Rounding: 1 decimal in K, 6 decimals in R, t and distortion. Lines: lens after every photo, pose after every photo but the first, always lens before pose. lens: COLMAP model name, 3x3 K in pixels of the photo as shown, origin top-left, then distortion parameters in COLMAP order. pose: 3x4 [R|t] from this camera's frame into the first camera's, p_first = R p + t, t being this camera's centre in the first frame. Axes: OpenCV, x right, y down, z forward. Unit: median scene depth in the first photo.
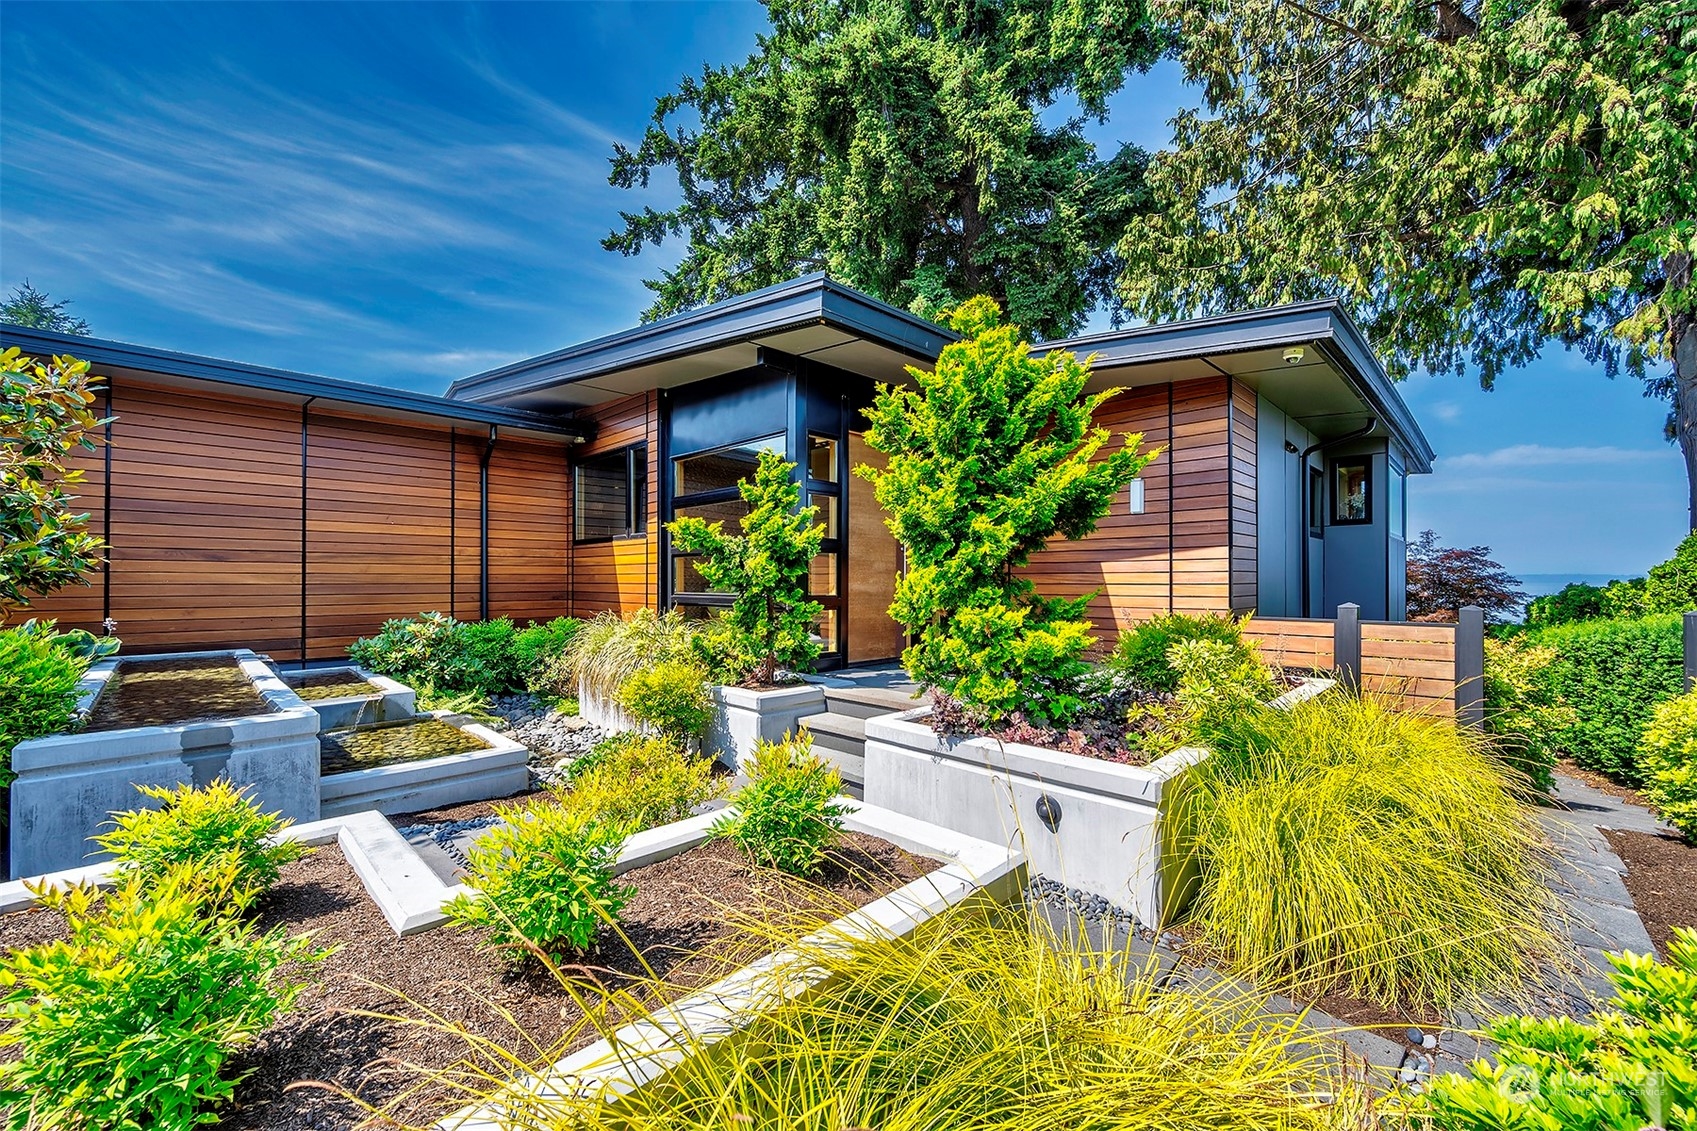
lens RADIAL K [[665.1, 0, 848.9], [0, 665.1, 572.7], [0, 0, 1]] dist [0.000430, -0.000069]
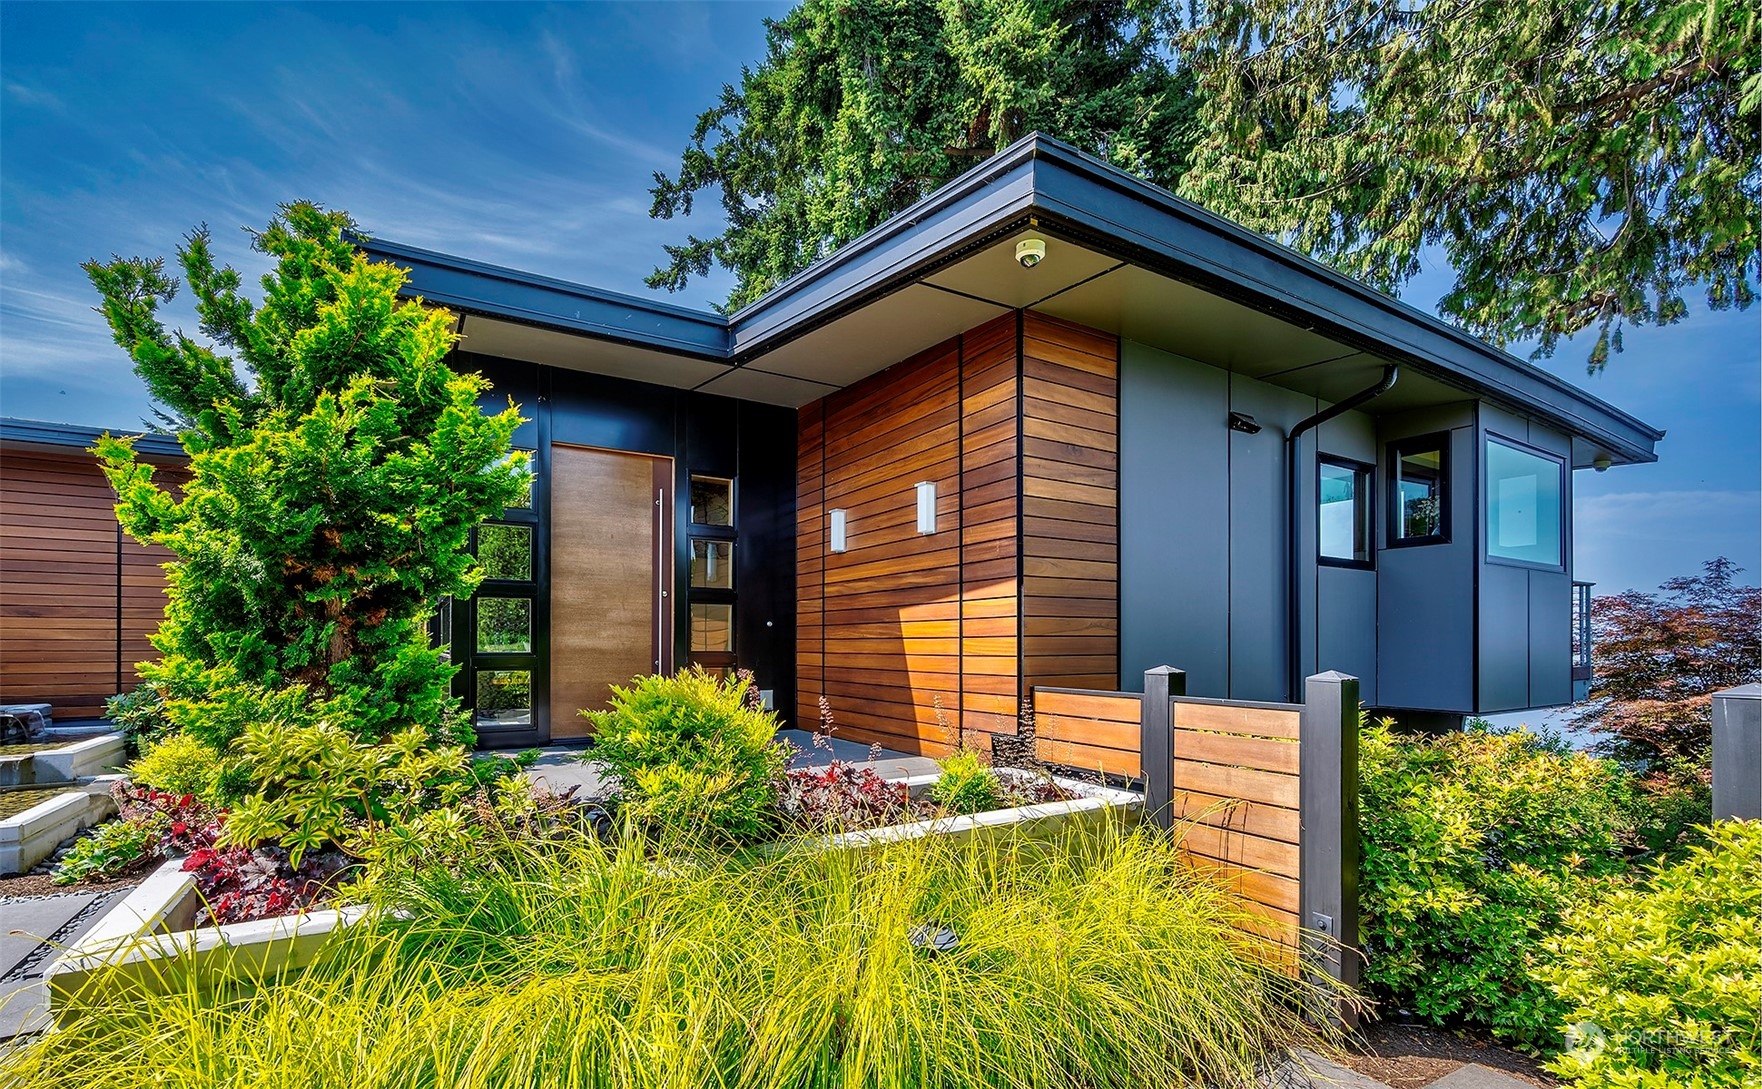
lens RADIAL K [[733.9, 0, 830.4], [0, 733.9, 638.8], [0, 0, 1]] dist [-0.002640, -0.000134]
pose [[0.964392, -0.001374, -0.264472, 0.238425], [0.002493, 0.999989, 0.003893, 0.006674], [0.264464, -0.004414, 0.964386, 0.110660]]
